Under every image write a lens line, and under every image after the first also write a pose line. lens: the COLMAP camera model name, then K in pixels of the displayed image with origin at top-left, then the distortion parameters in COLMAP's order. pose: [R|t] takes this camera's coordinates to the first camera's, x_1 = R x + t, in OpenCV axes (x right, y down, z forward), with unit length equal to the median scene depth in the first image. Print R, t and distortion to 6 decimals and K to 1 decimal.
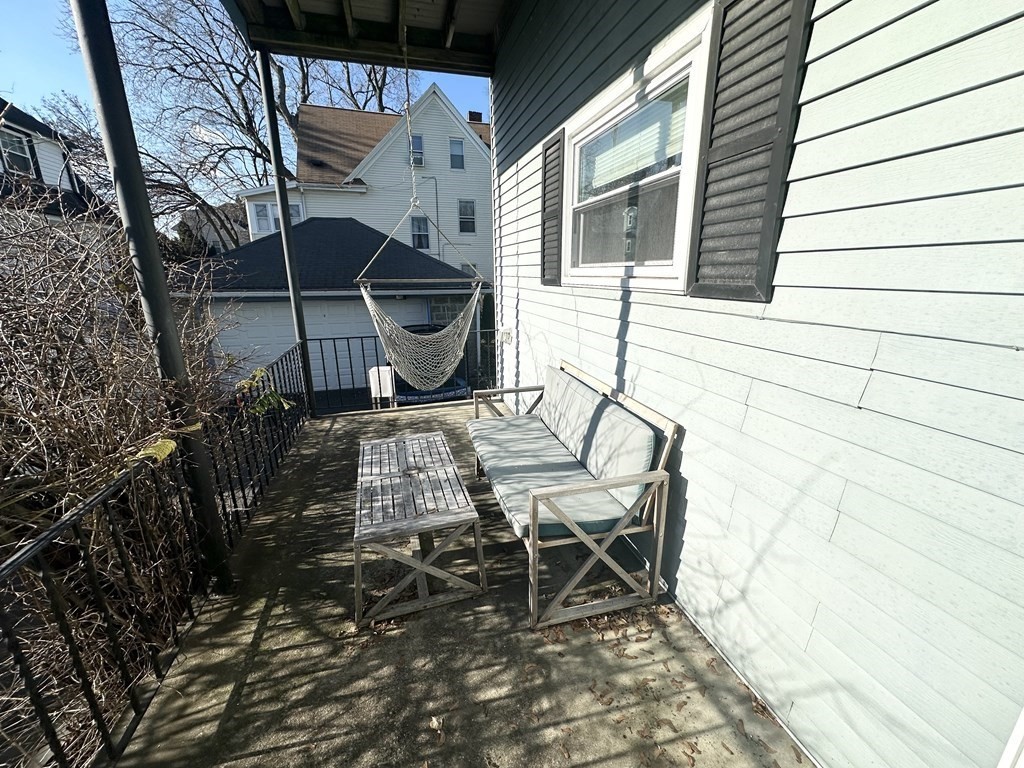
lens RADIAL K [[409.5, 0, 515.9], [0, 409.5, 381.9], [0, 0, 1]] dist [-0.001813, -0.000467]
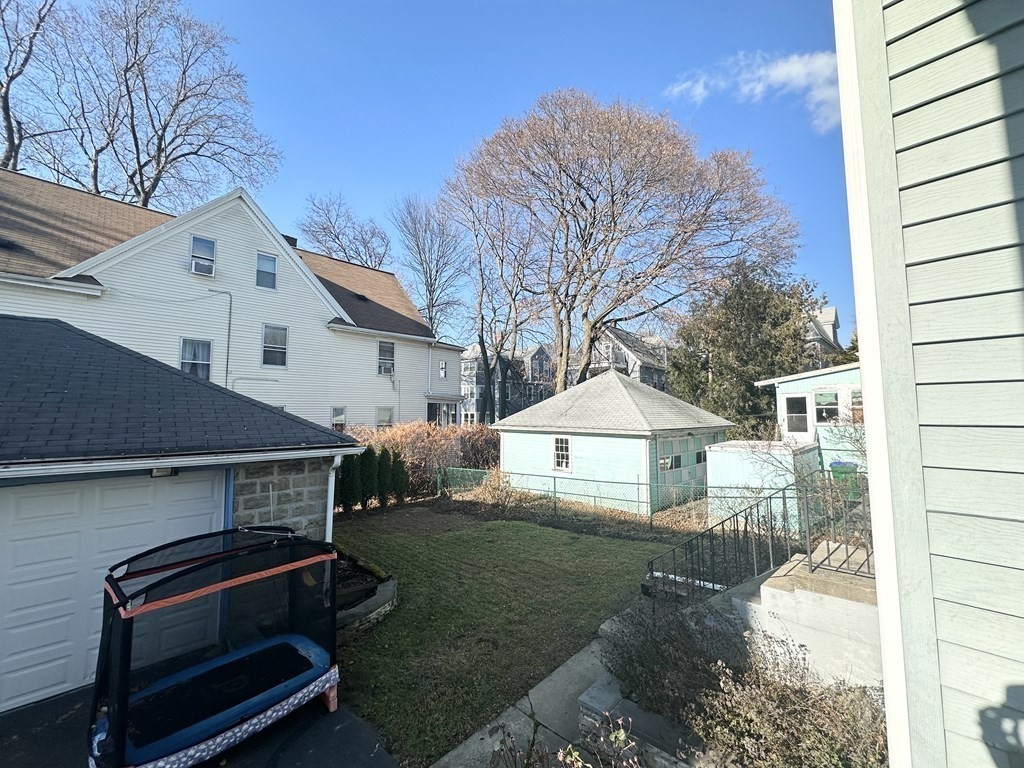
lens RADIAL K [[409.5, 0, 507.7], [0, 409.5, 382.4], [0, 0, 1]] dist [-0.001813, -0.000467]
pose [[0.890534, 0.036076, 0.453485, -0.081486], [0.120335, 0.942662, -0.311301, -0.060903], [-0.438713, 0.331794, 0.835131, 0.226025]]
